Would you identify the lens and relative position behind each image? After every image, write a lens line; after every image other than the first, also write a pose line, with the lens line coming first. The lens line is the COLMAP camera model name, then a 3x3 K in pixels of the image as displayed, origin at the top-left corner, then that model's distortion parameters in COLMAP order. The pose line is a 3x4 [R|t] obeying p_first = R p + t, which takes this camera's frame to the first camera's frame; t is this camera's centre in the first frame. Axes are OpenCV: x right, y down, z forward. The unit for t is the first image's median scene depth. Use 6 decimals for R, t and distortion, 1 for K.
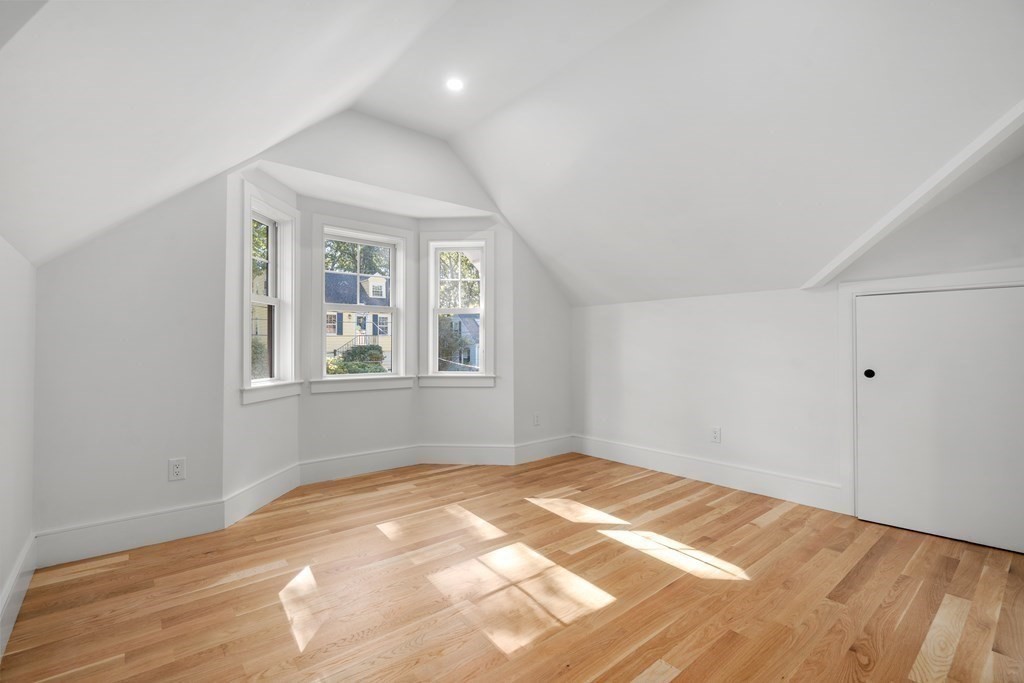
lens RADIAL K [[464.3, 0, 509.8], [0, 464.3, 342.0], [0, 0, 1]] dist [0.005310, 0.000265]
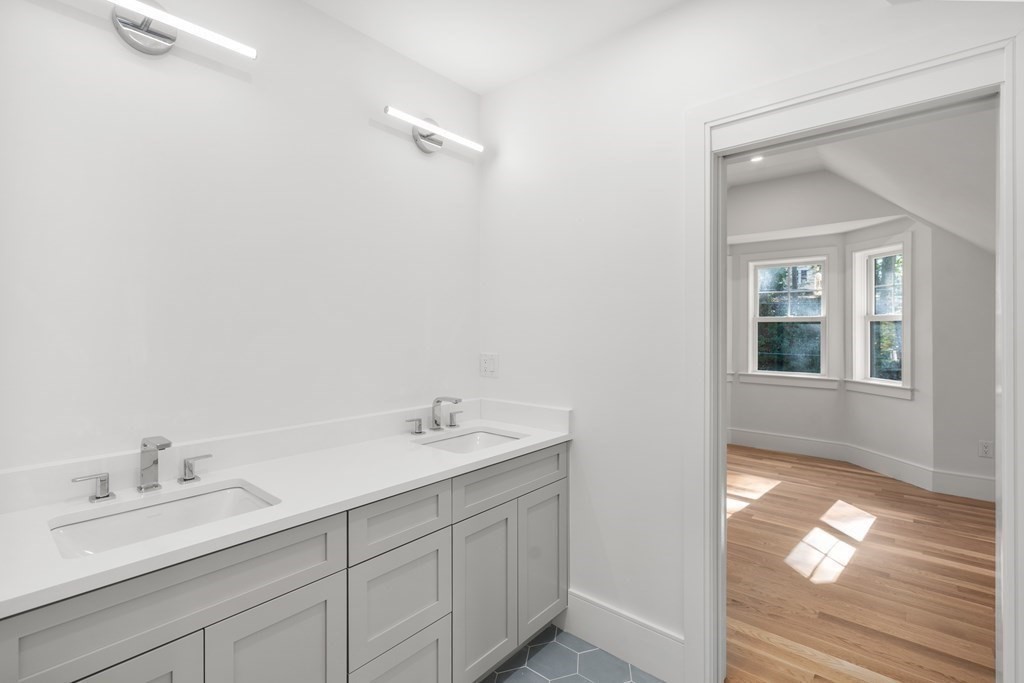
lens RADIAL K [[464.3, 0, 509.2], [0, 464.3, 343.9], [0, 0, 1]] dist [0.005310, 0.000265]
pose [[0.166514, 0.030790, -0.985558, 0.820037], [0.002455, 0.999496, 0.031640, -0.051058], [0.986036, -0.007688, 0.166355, 0.063525]]
